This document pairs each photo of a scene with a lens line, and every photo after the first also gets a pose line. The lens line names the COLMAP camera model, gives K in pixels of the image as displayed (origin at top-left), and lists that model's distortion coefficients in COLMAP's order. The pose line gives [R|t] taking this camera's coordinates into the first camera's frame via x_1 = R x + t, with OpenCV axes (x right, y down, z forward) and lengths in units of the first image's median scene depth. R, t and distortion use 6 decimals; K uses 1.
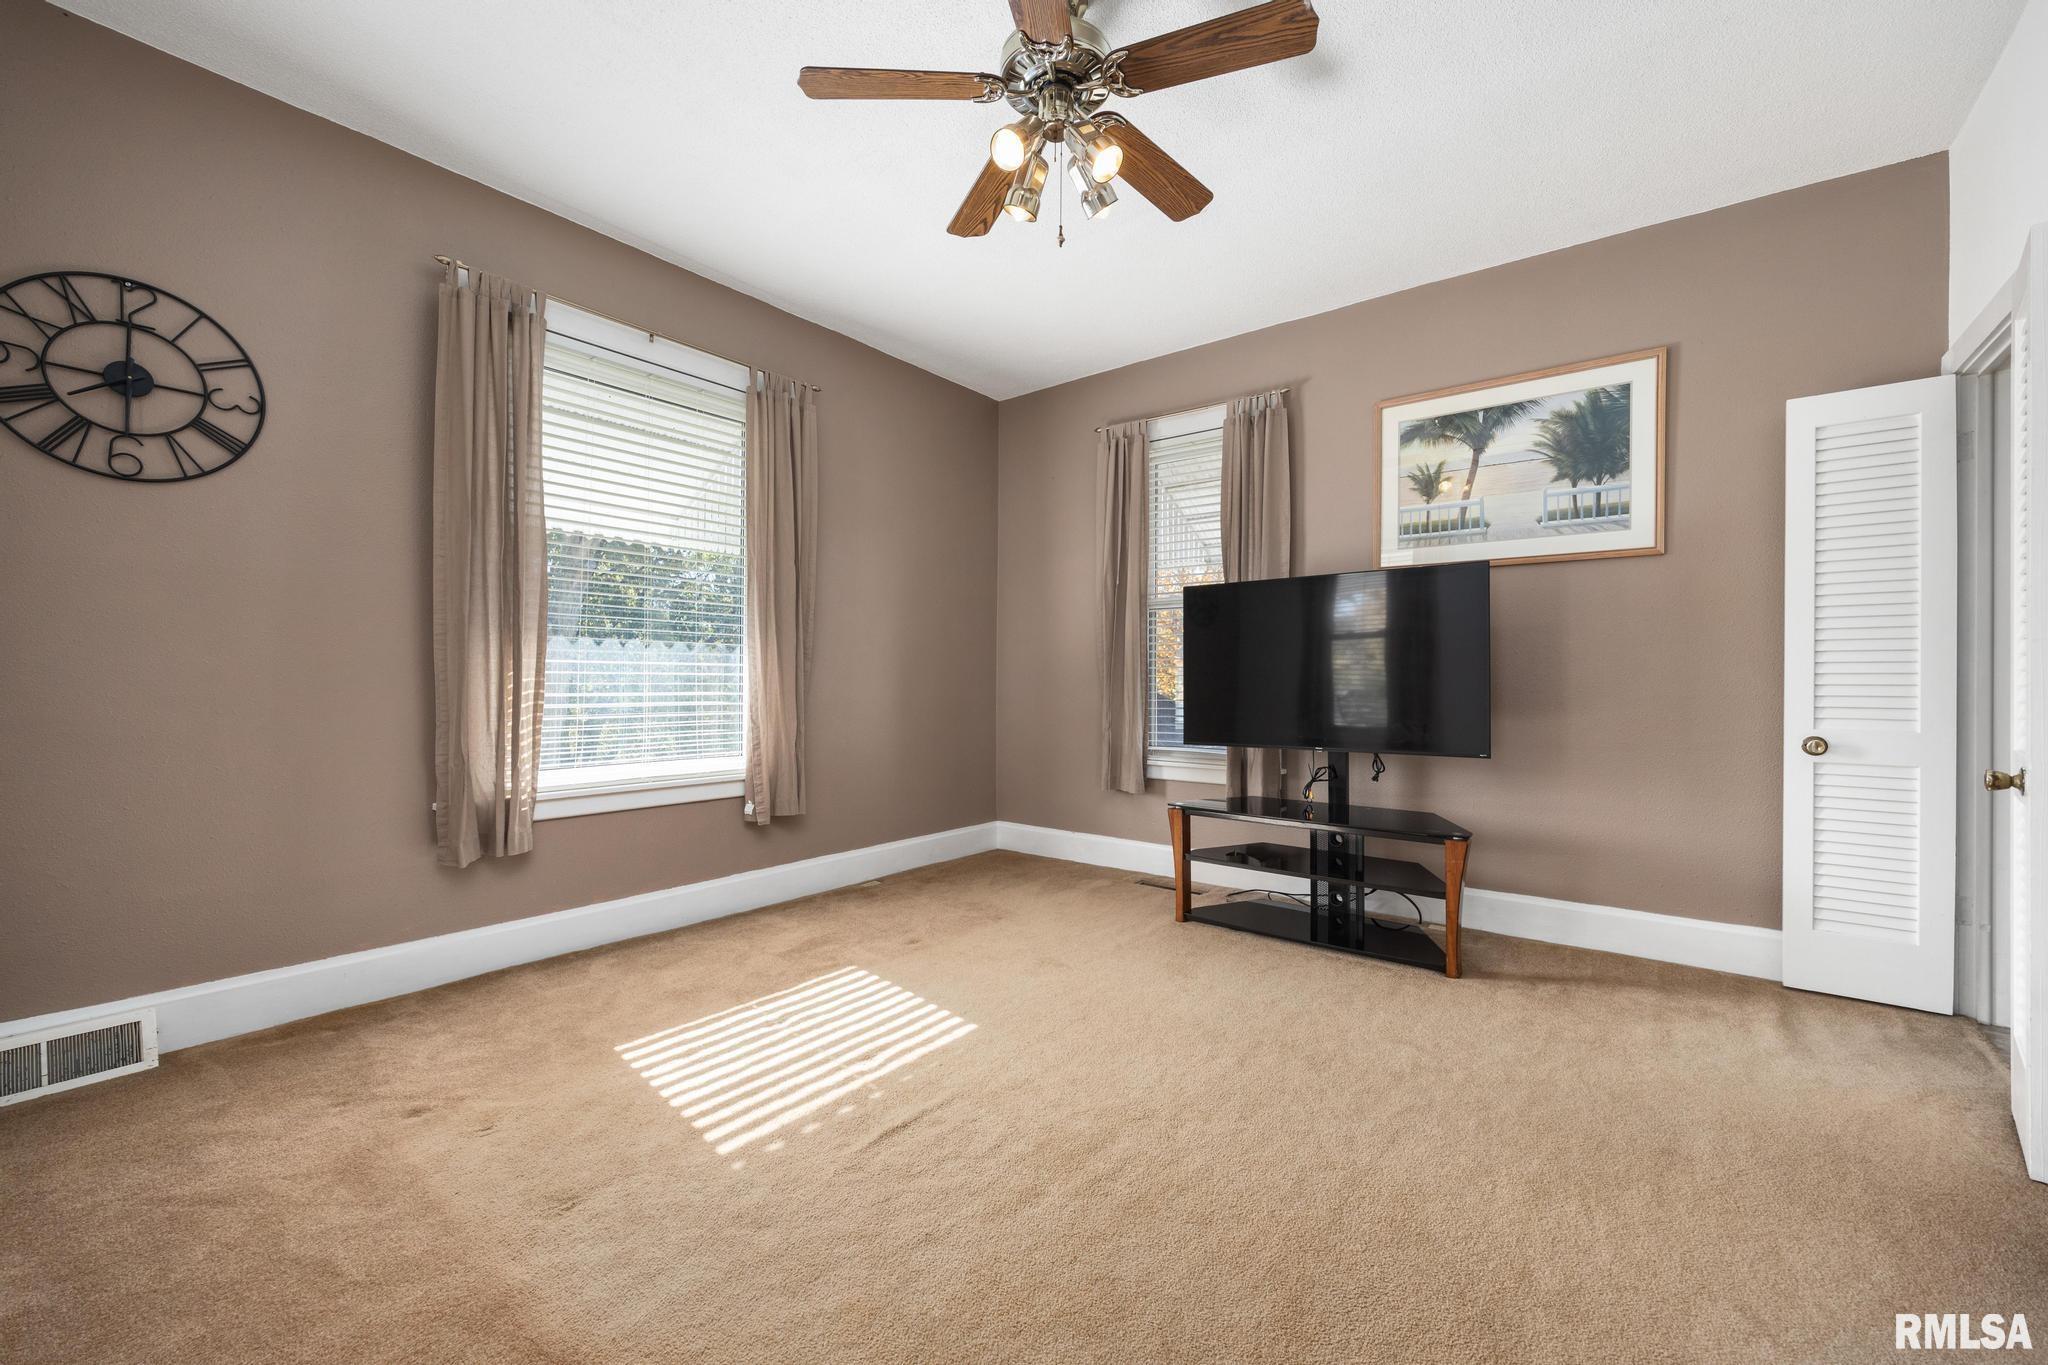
lens RADIAL K [[813.3, 0, 1027.4], [0, 813.3, 679.7], [0, 0, 1]] dist [0.000044, -0.000199]
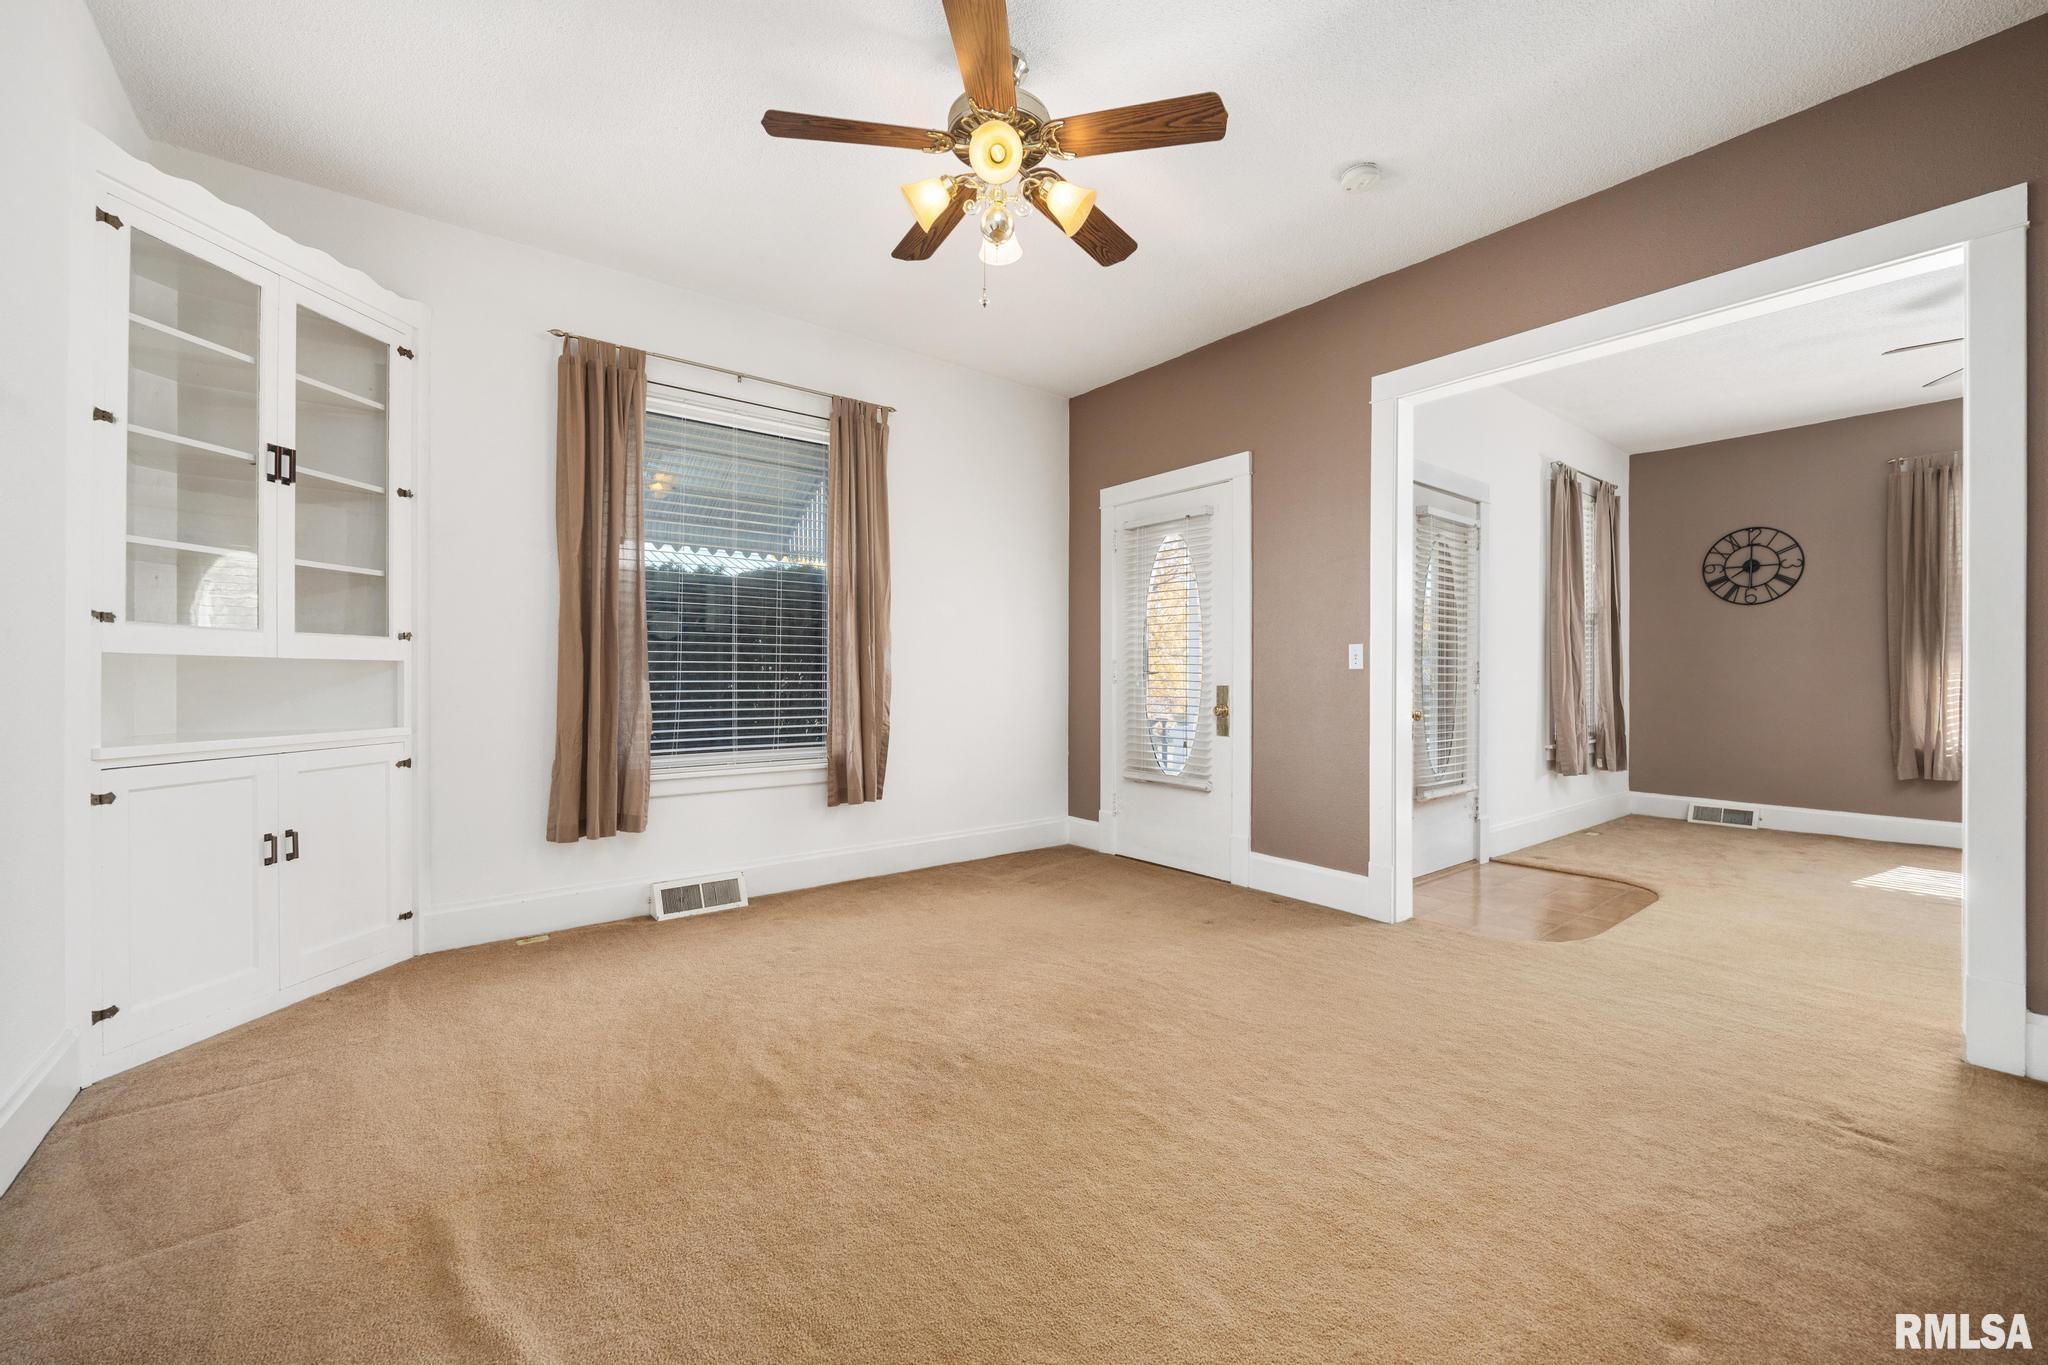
lens RADIAL K [[813.3, 0, 1028.4], [0, 813.3, 674.9], [0, 0, 1]] dist [0.000044, -0.000199]
pose [[-0.237645, -0.001913, -0.971350, 1.954387], [0.005539, 0.999979, -0.003325, -0.023032], [0.971336, -0.006170, -0.237629, -0.628960]]
